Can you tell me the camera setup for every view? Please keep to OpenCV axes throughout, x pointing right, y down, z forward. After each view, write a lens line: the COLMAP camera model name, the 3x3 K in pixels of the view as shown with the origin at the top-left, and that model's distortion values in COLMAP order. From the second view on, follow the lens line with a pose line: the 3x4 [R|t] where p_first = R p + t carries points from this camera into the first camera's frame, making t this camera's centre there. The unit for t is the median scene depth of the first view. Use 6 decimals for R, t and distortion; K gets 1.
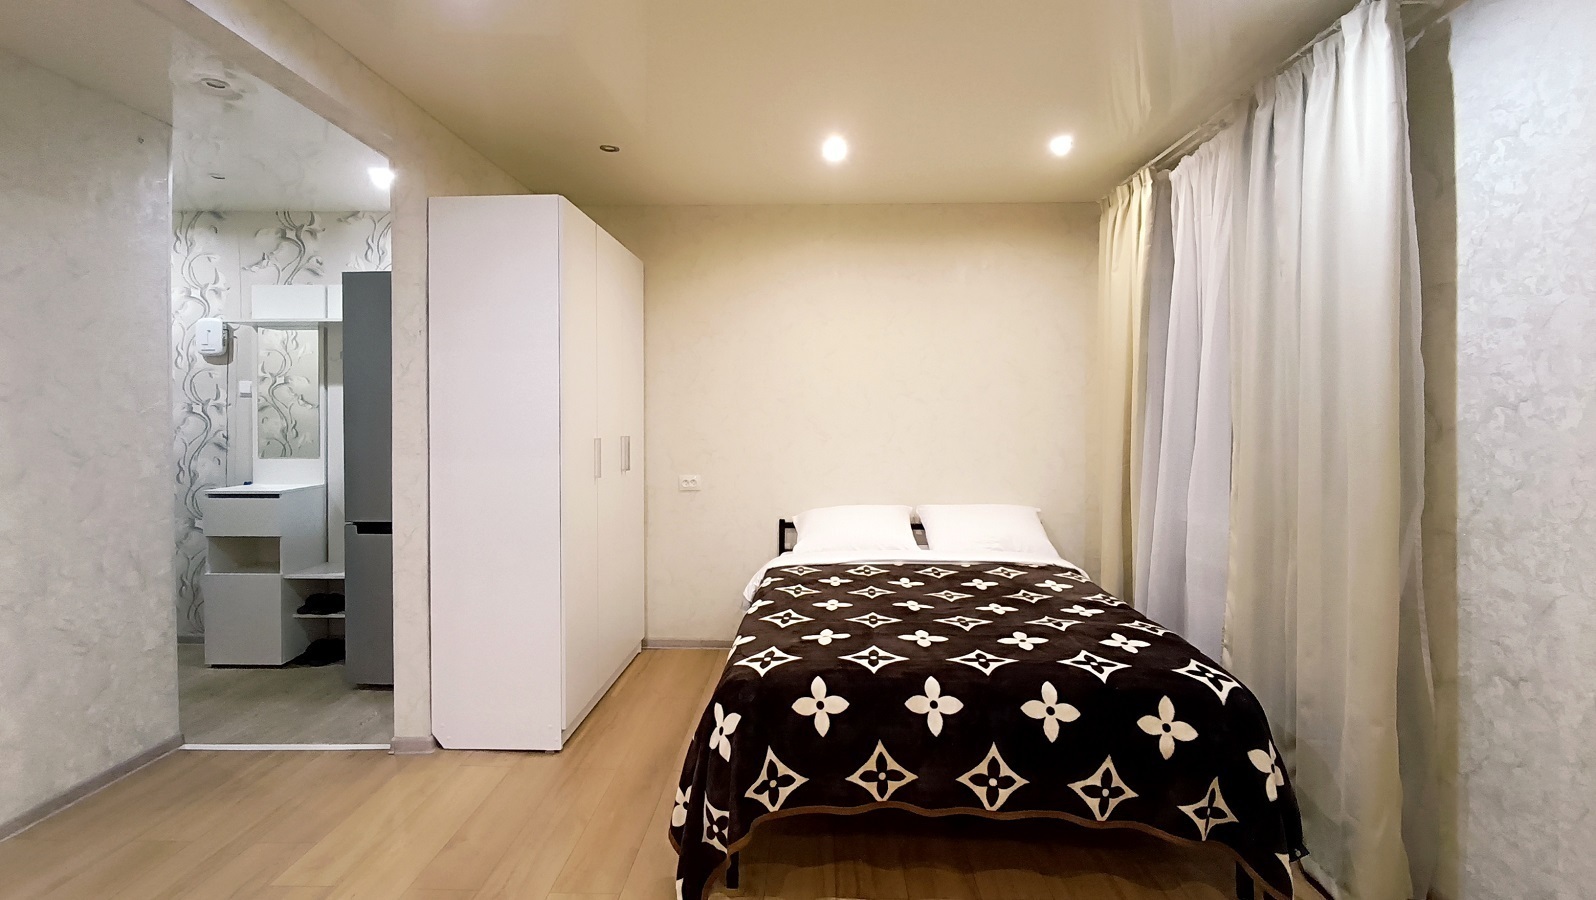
lens RADIAL K [[747.5, 0, 805.9], [0, 747.5, 421.8], [0, 0, 1]] dist [-0.002237, -0.000981]
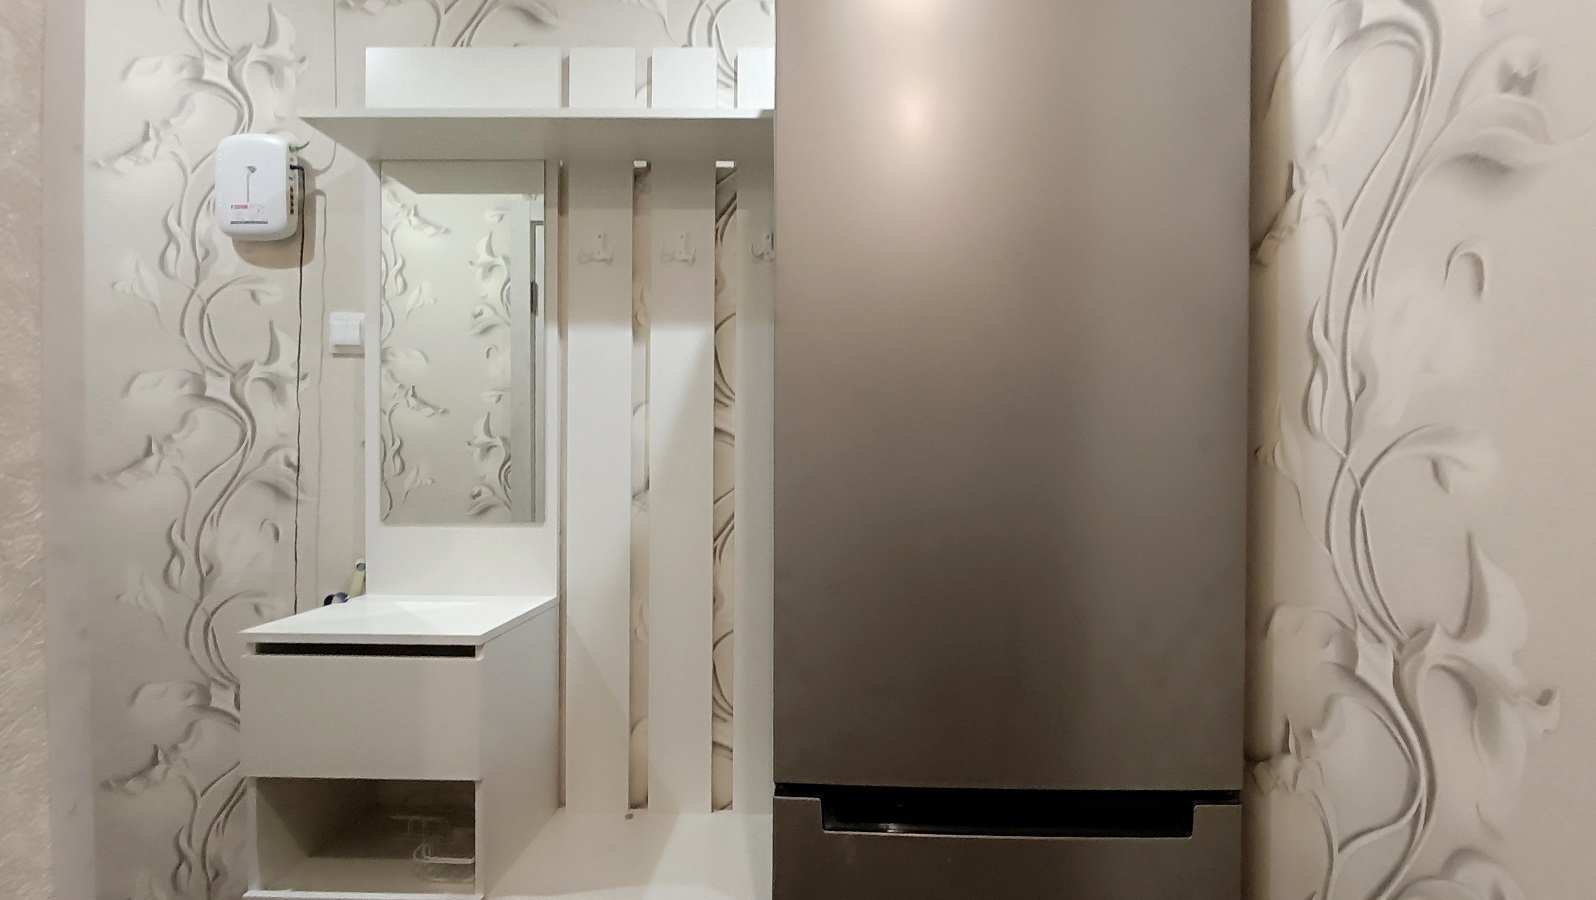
lens RADIAL K [[742.3, 0, 798.0], [0, 742.3, 450.0], [0, 0, 1]] dist [-0.003808, -0.000885]
pose [[0.999353, 0.007768, -0.035105, -0.519597], [-0.007581, 0.999956, 0.005453, 0.009056], [0.035145, -0.005183, 0.999369, 0.648180]]
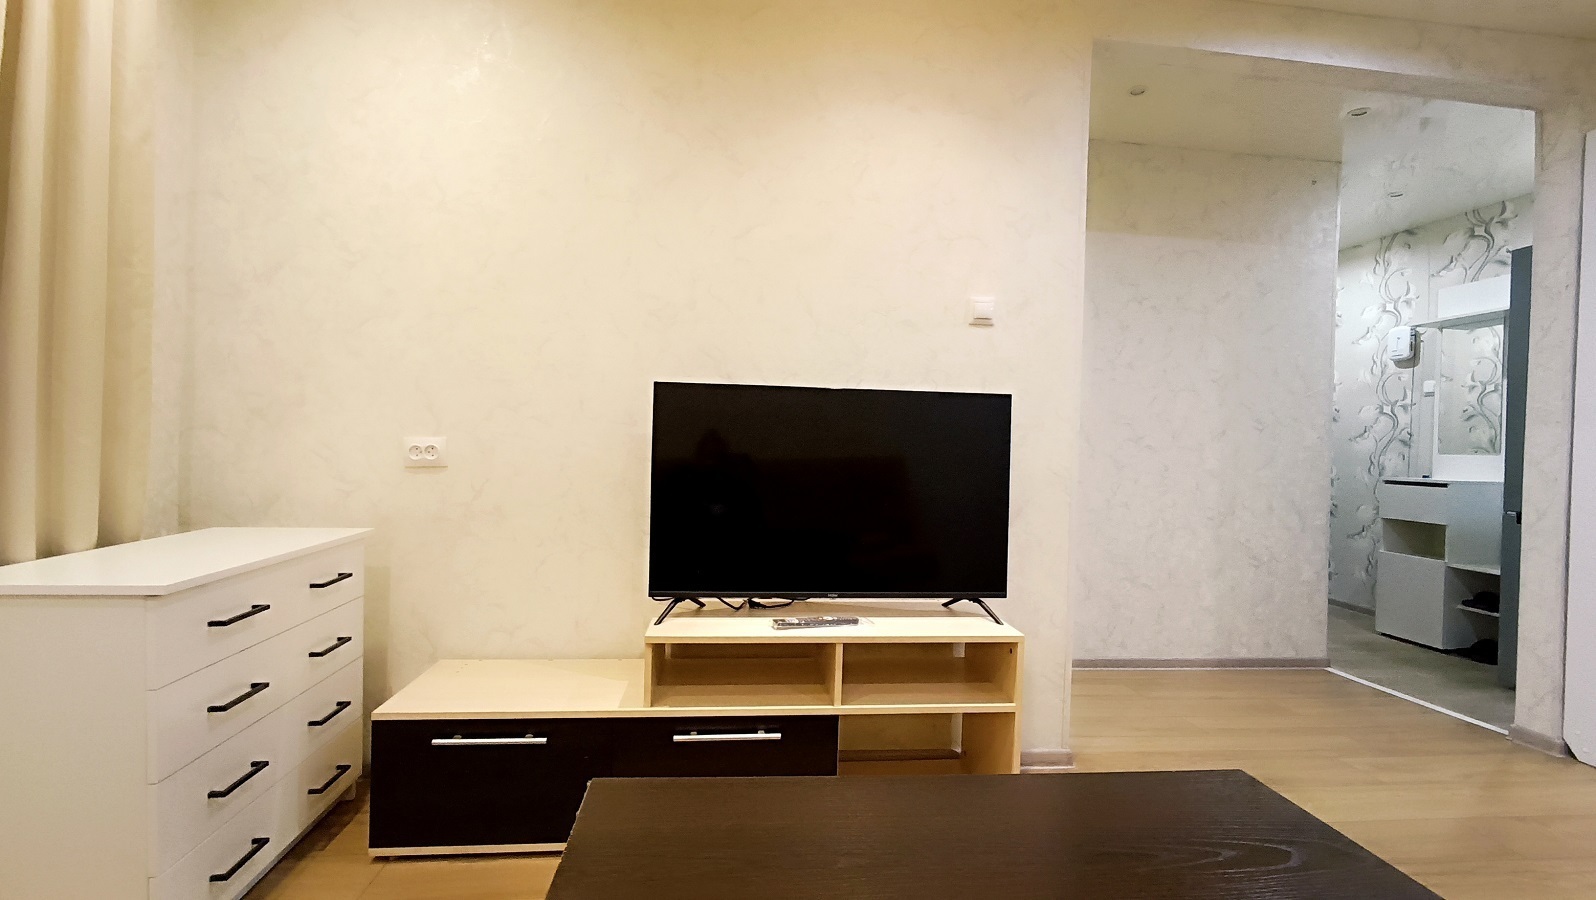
lens RADIAL K [[742.3, 0, 798.0], [0, 742.3, 450.0], [0, 0, 1]] dist [-0.003808, -0.000885]
pose [[0.123383, 0.003783, -0.992352, 0.181623], [-0.043984, 0.999031, -0.001660, 0.084714], [0.991384, 0.043852, 0.123429, -0.014485]]
